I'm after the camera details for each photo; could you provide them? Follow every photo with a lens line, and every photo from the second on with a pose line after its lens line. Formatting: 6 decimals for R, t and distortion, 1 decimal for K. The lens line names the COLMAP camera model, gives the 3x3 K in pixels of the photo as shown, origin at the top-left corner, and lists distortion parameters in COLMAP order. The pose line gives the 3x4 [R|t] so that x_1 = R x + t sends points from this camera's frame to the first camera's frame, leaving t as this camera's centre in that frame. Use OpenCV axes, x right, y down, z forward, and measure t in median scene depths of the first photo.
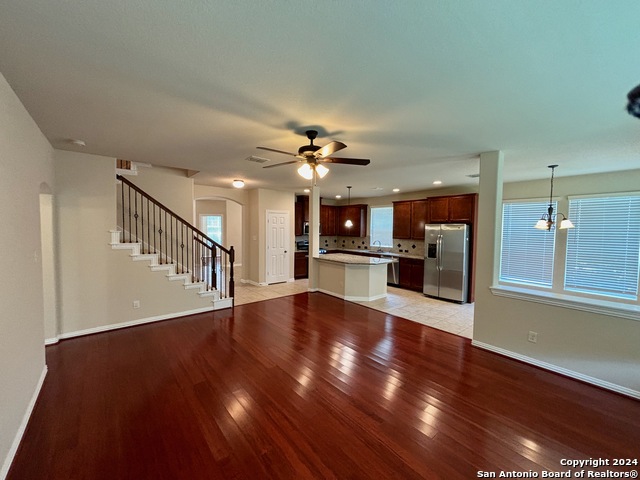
lens RADIAL K [[256.8, 0, 320.1], [0, 256.8, 238.7], [0, 0, 1]] dist [-0.000261, -0.000120]
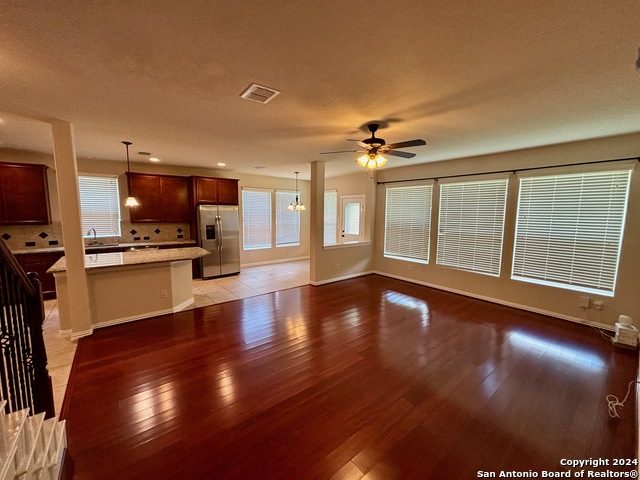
lens RADIAL K [[256.8, 0, 319.7], [0, 256.8, 239.8], [0, 0, 1]] dist [-0.000261, -0.000120]
pose [[0.024863, -0.124673, 0.991886, -0.568722], [0.034710, 0.991702, 0.123780, -0.033699], [-0.999088, 0.031351, 0.028984, 0.575791]]
